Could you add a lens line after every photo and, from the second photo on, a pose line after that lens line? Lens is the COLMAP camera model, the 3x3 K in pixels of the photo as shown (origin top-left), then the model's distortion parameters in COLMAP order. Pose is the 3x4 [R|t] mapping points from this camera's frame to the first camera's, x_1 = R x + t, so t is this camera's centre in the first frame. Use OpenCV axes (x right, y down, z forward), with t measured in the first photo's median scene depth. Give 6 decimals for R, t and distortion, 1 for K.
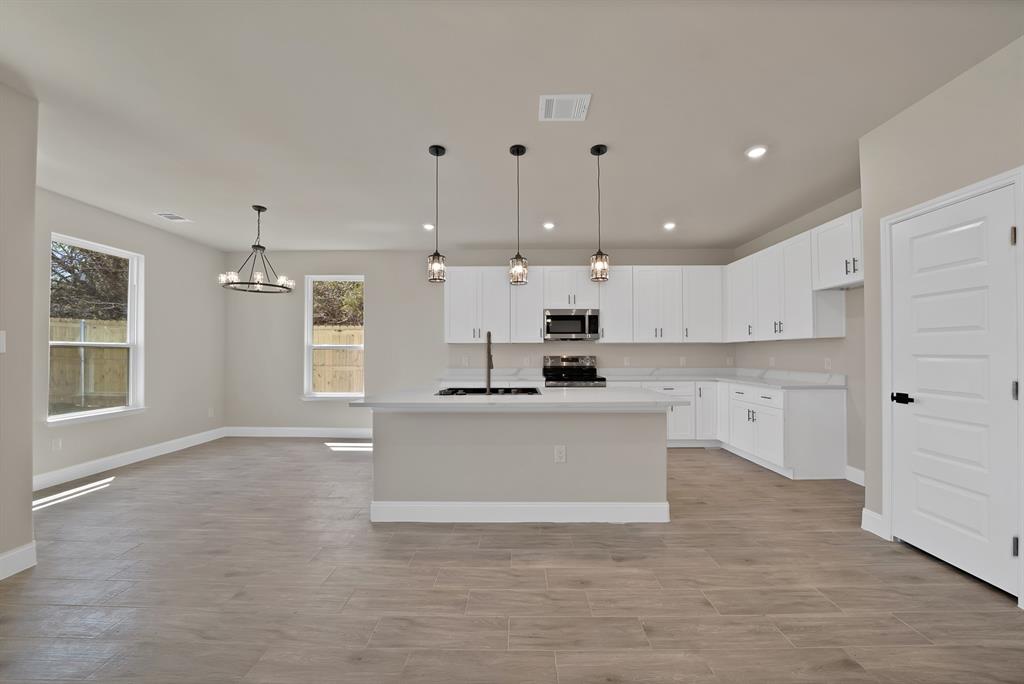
lens RADIAL K [[371.8, 0, 513.6], [0, 371.8, 348.6], [0, 0, 1]] dist [-0.023569, 0.002558]
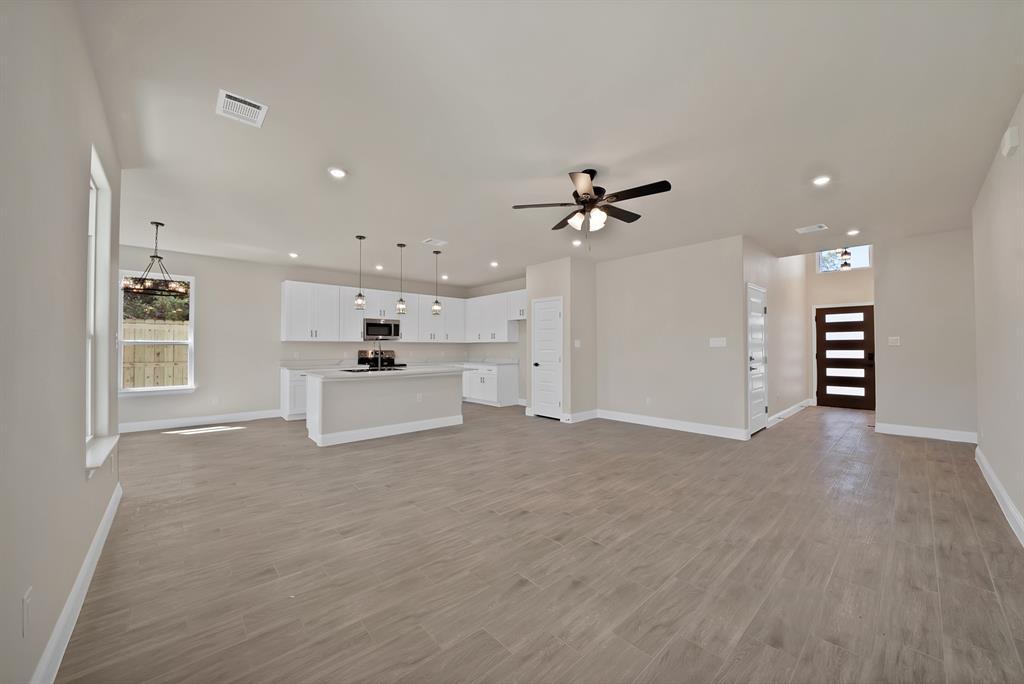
lens RADIAL K [[371.8, 0, 505.6], [0, 371.8, 344.6], [0, 0, 1]] dist [-0.023569, 0.002558]
pose [[0.738154, 0.008972, 0.674572, -0.644976], [-0.009668, 0.999950, -0.002721, -0.006480], [-0.674562, -0.004514, 0.738204, -0.594813]]
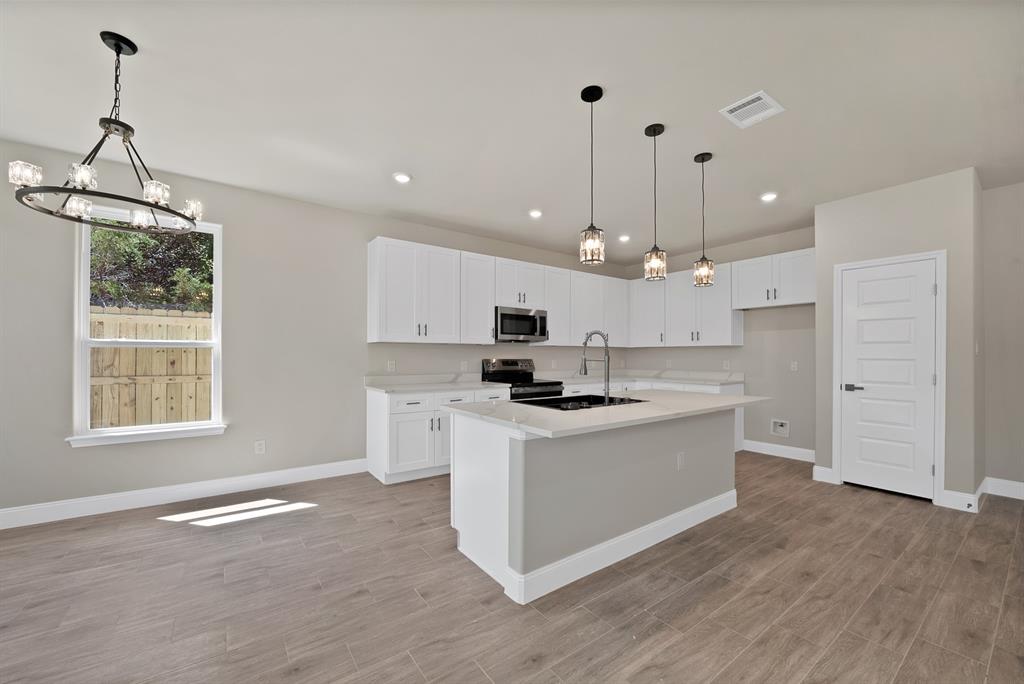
lens RADIAL K [[395.3, 0, 512.3], [0, 395.3, 351.6], [0, 0, 1]] dist [-0.000264, -0.000529]
pose [[0.796058, 0.014951, 0.605035, -0.593667], [-0.012942, 0.999887, -0.007680, 0.012186], [-0.605082, -0.001717, 0.796161, 0.314317]]
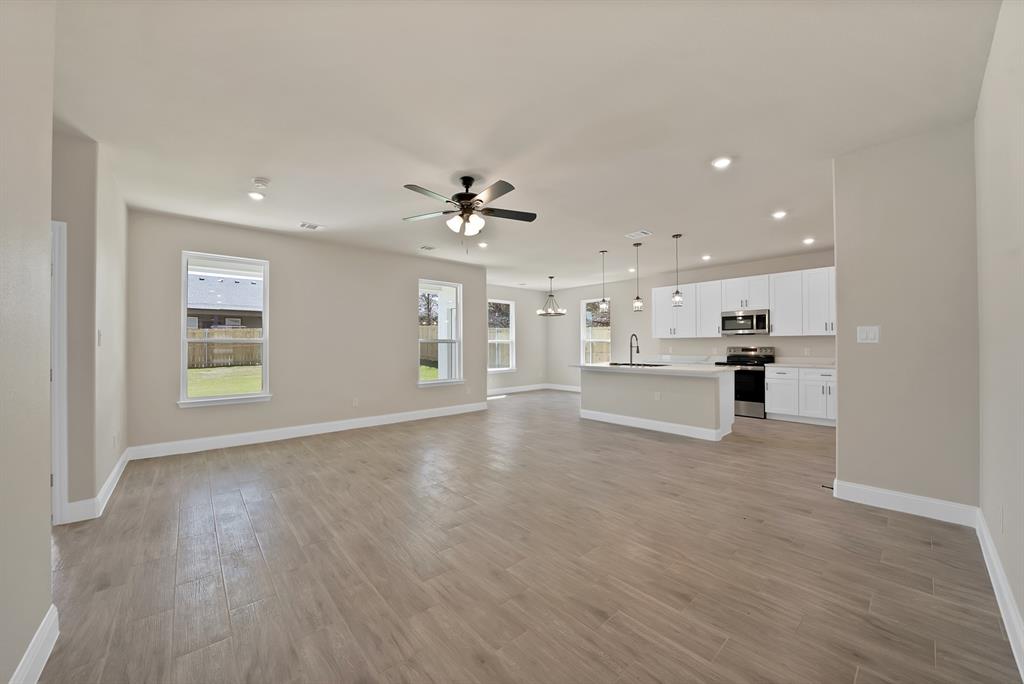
lens RADIAL K [[371.8, 0, 514.0], [0, 371.8, 346.5], [0, 0, 1]] dist [-0.023569, 0.002558]
pose [[0.677227, 0.001451, -0.735773, 0.739021], [0.012274, 0.999837, 0.013269, -0.010624], [0.735672, -0.018017, 0.677098, -0.619851]]
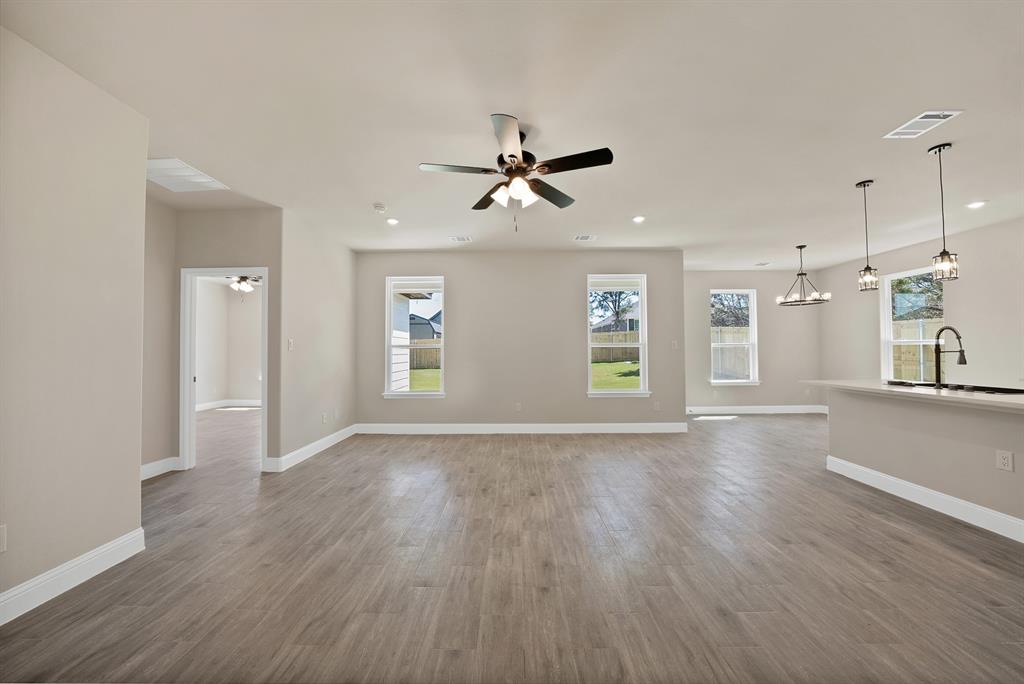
lens RADIAL K [[371.8, 0, 510.7], [0, 371.8, 340.6], [0, 0, 1]] dist [-0.023569, 0.002558]
pose [[0.009305, -0.024907, -0.999646, 0.695760], [0.016770, 0.999553, -0.024749, -0.003356], [0.999816, -0.016534, 0.009718, -0.140506]]
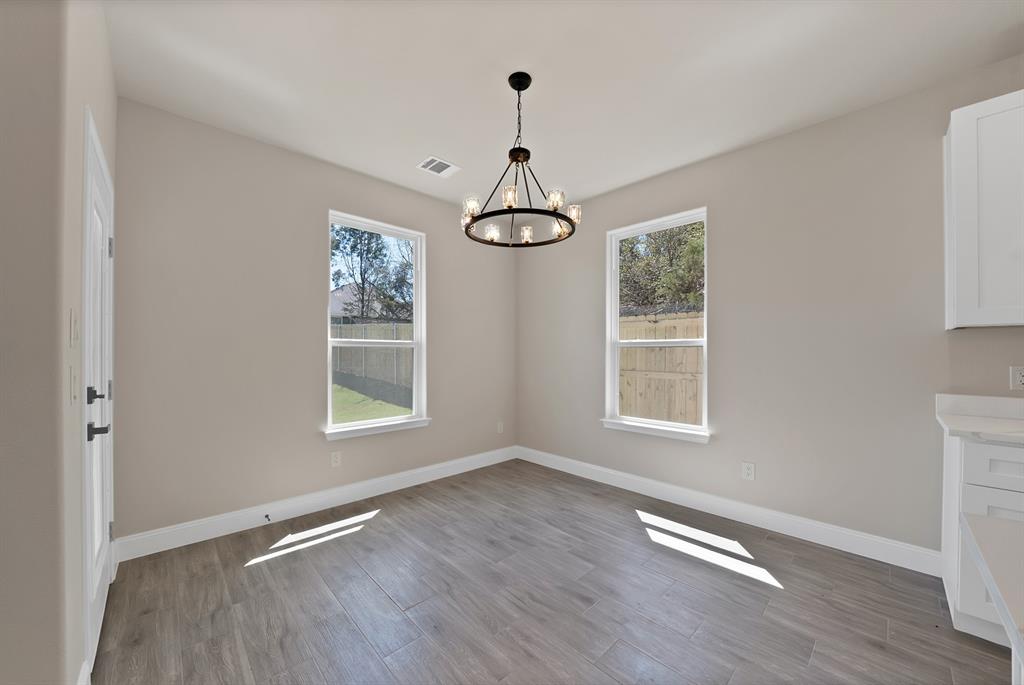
lens RADIAL K [[371.8, 0, 509.0], [0, 371.8, 347.9], [0, 0, 1]] dist [-0.023569, 0.002558]
pose [[0.700260, -0.005169, -0.713869, -0.320605], [0.002131, 0.999984, -0.005151, 0.008602], [0.713885, 0.002086, 0.700260, 0.607819]]
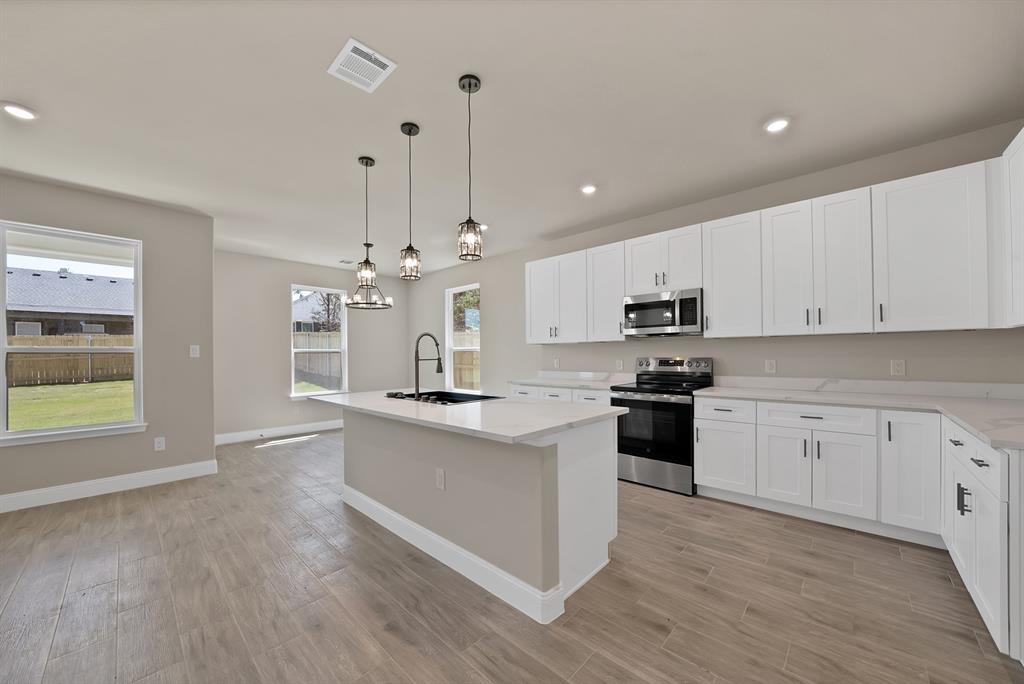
lens RADIAL K [[371.8, 0, 505.3], [0, 371.8, 356.0], [0, 0, 1]] dist [-0.023569, 0.002558]
pose [[0.735642, -0.001380, -0.677369, 0.555832], [0.016545, 0.999736, 0.015932, 0.000082], [0.677168, -0.022928, 0.735471, 0.349316]]
